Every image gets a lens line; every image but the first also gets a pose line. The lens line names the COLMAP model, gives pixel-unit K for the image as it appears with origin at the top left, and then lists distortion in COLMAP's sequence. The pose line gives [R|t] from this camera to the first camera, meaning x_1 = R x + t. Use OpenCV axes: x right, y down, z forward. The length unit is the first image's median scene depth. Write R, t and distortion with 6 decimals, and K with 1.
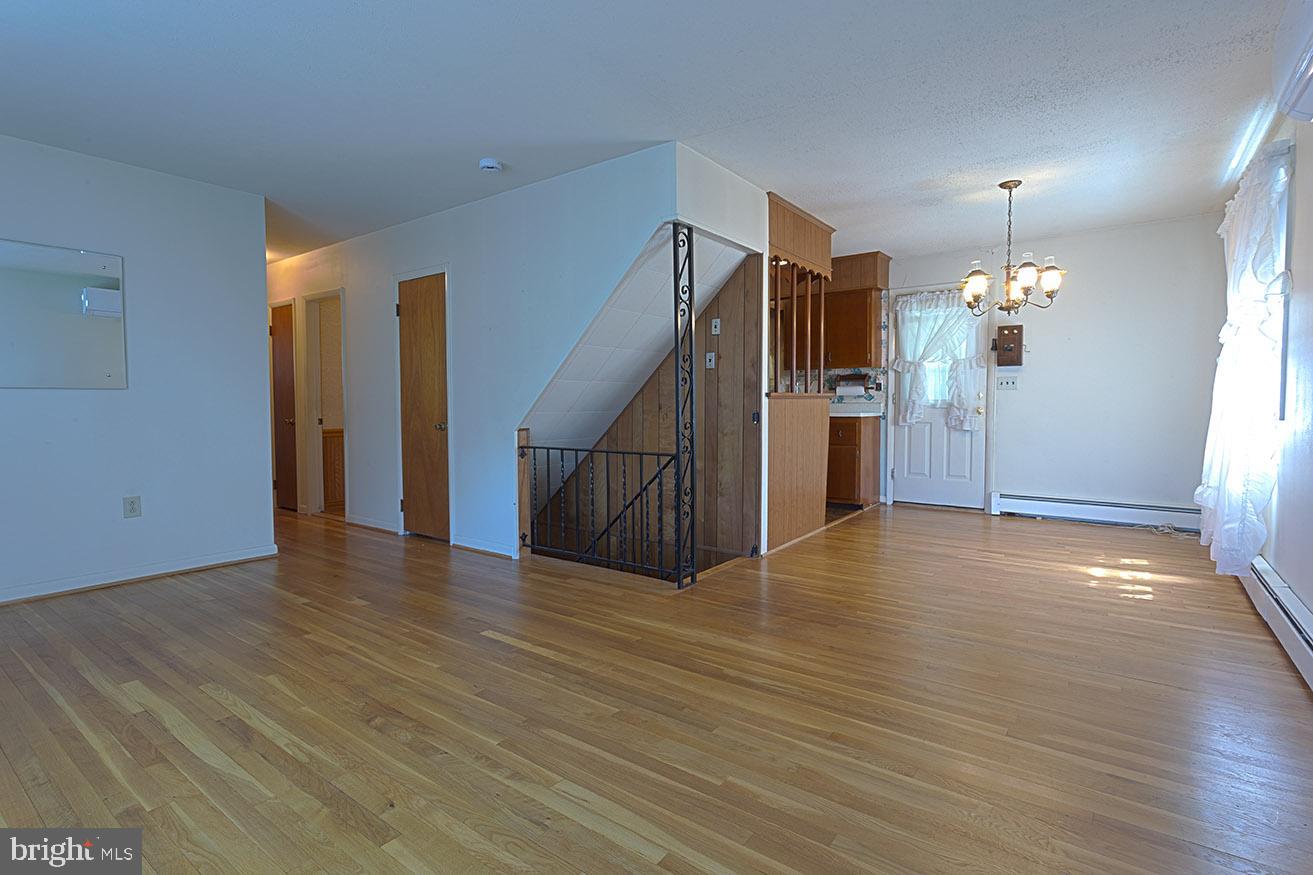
lens RADIAL K [[645.6, 0, 655.4], [0, 645.6, 433.3], [0, 0, 1]] dist [-0.000985, 0.000449]
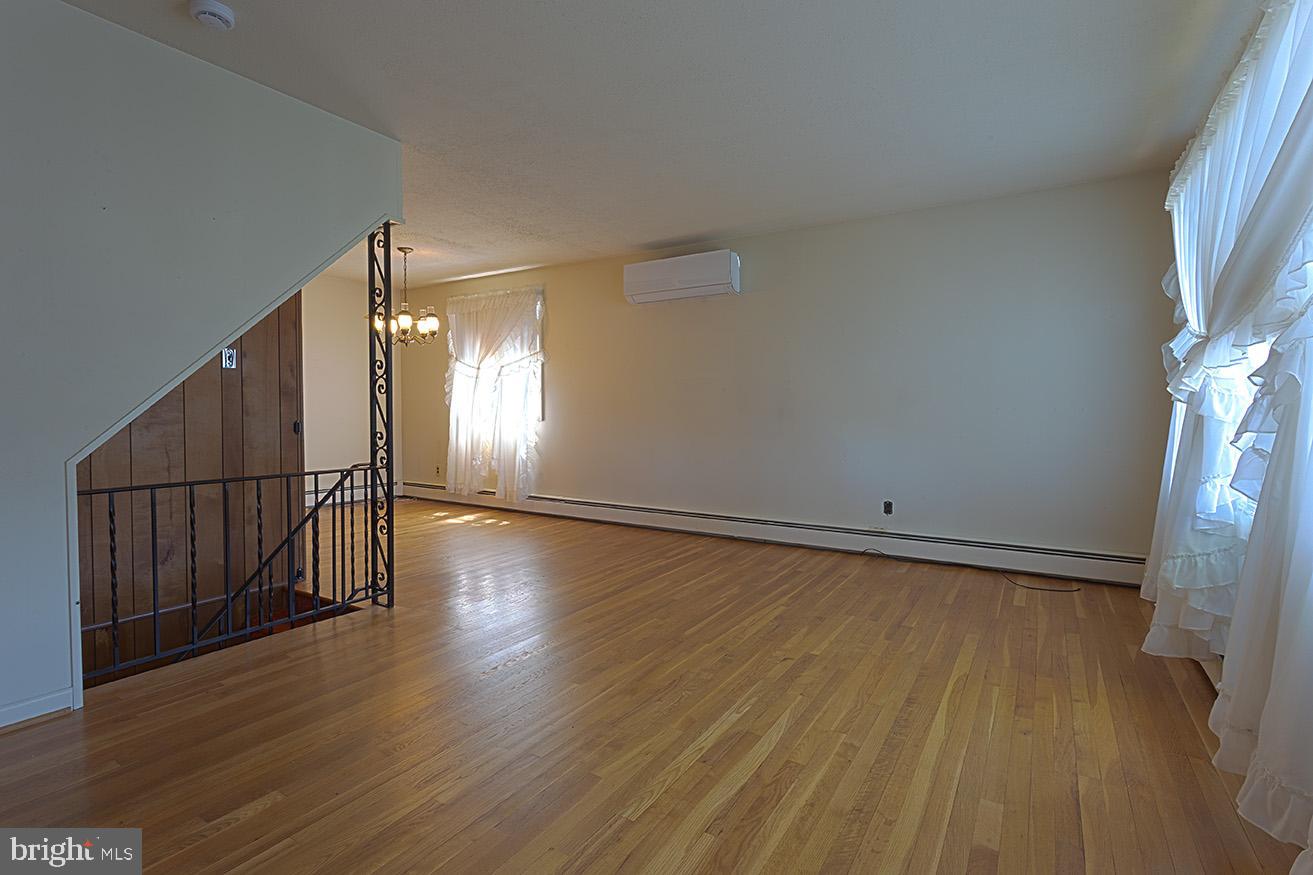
lens RADIAL K [[645.6, 0, 657.2], [0, 645.6, 430.3], [0, 0, 1]] dist [-0.000985, 0.000449]
pose [[-0.101757, -0.026471, 0.994457, -1.504943], [0.045635, 0.998469, 0.031247, -0.049126], [-0.993762, 0.048562, -0.100393, 1.110044]]
